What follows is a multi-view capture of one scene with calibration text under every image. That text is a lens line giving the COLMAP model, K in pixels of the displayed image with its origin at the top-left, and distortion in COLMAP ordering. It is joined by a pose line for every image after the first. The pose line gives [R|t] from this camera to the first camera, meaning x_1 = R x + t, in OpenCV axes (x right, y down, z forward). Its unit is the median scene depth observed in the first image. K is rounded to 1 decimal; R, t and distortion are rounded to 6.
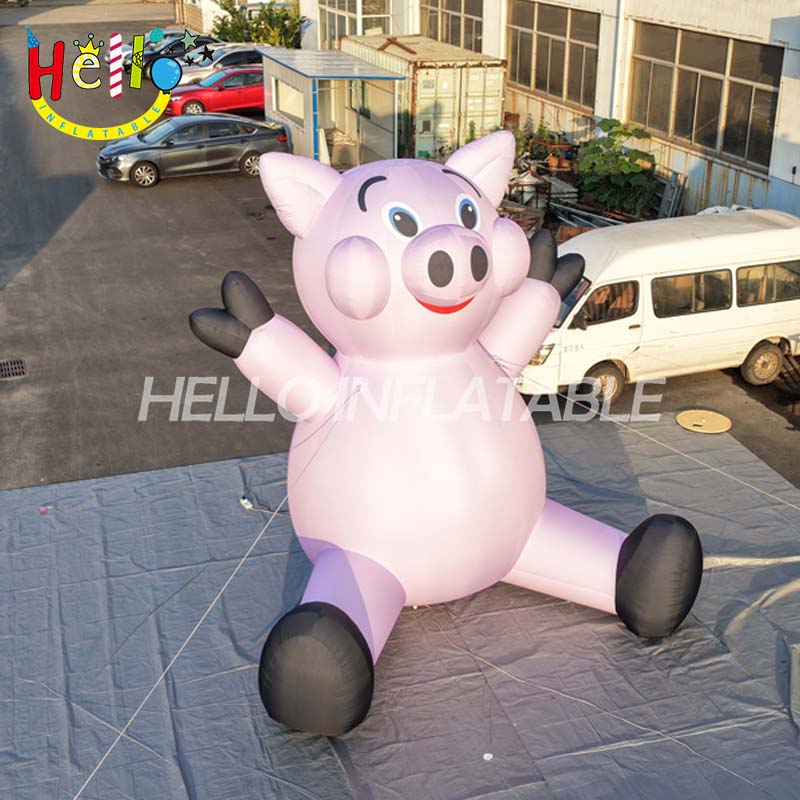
lens RADIAL K [[1125.9, 0, 400.0], [0, 1125.9, 400.0], [0, 0, 1]] dist [-0.010058, 0.007904]
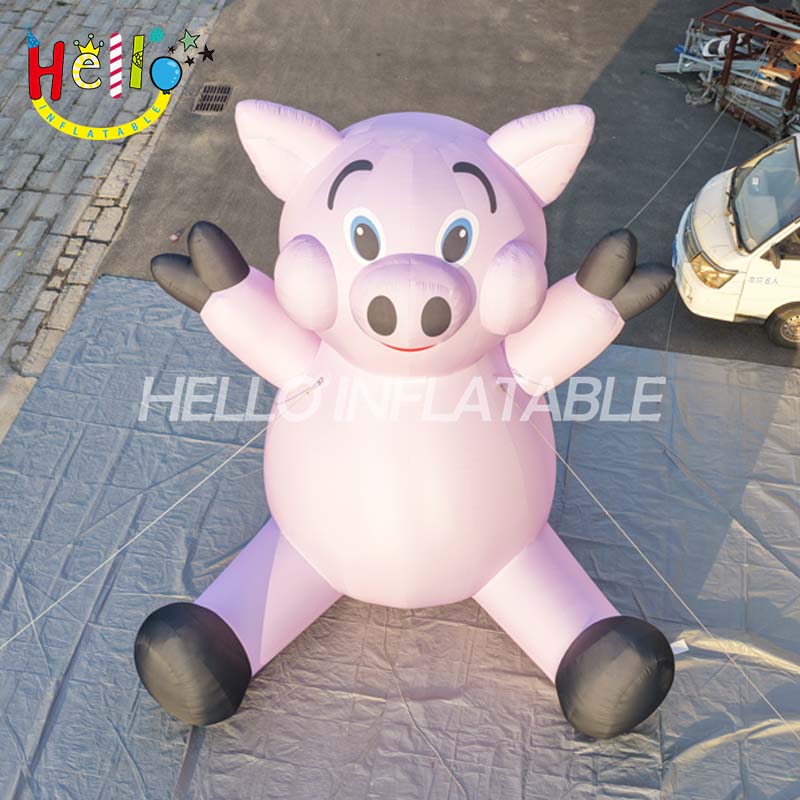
lens RADIAL K [[1138.0, 0, 396.5], [0, 1138.0, 390.3], [0, 0, 1]] dist [-0.023081, 0.058794]
pose [[0.895513, 0.319532, -0.309769, 0.266186], [-0.185876, 0.900980, 0.392027, -0.330462], [0.404360, -0.293486, 0.866232, 0.239552]]
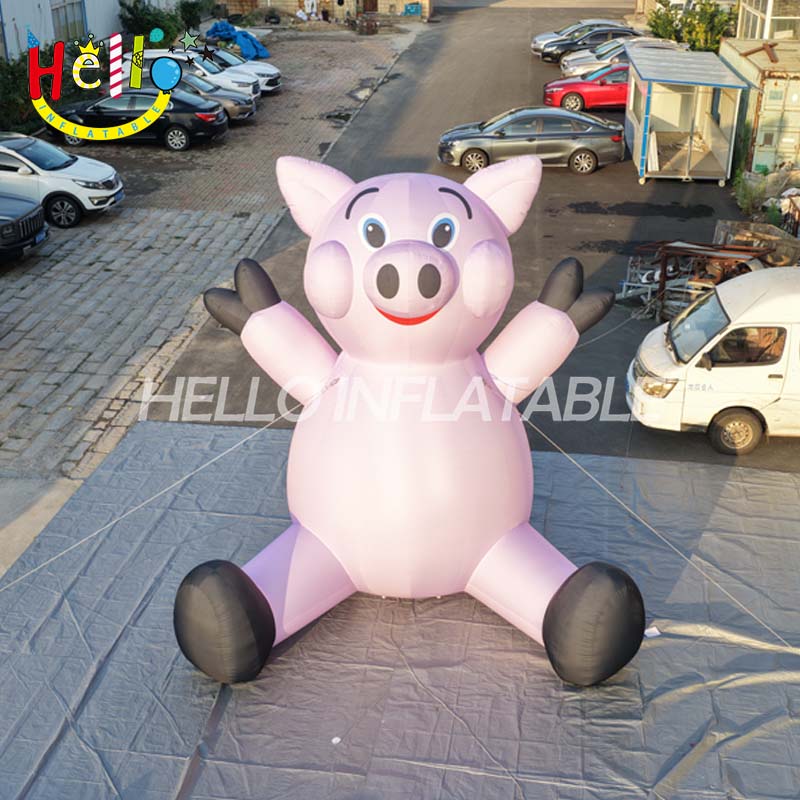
lens RADIAL K [[1125.9, 0, 400.0], [0, 1125.9, 400.0], [0, 0, 1]] dist [-0.010058, 0.007904]
pose [[0.904958, 0.177929, -0.386514, 0.401073], [-0.173019, 0.983759, 0.047771, -0.050164], [0.388737, 0.023643, 0.921045, 0.029661]]
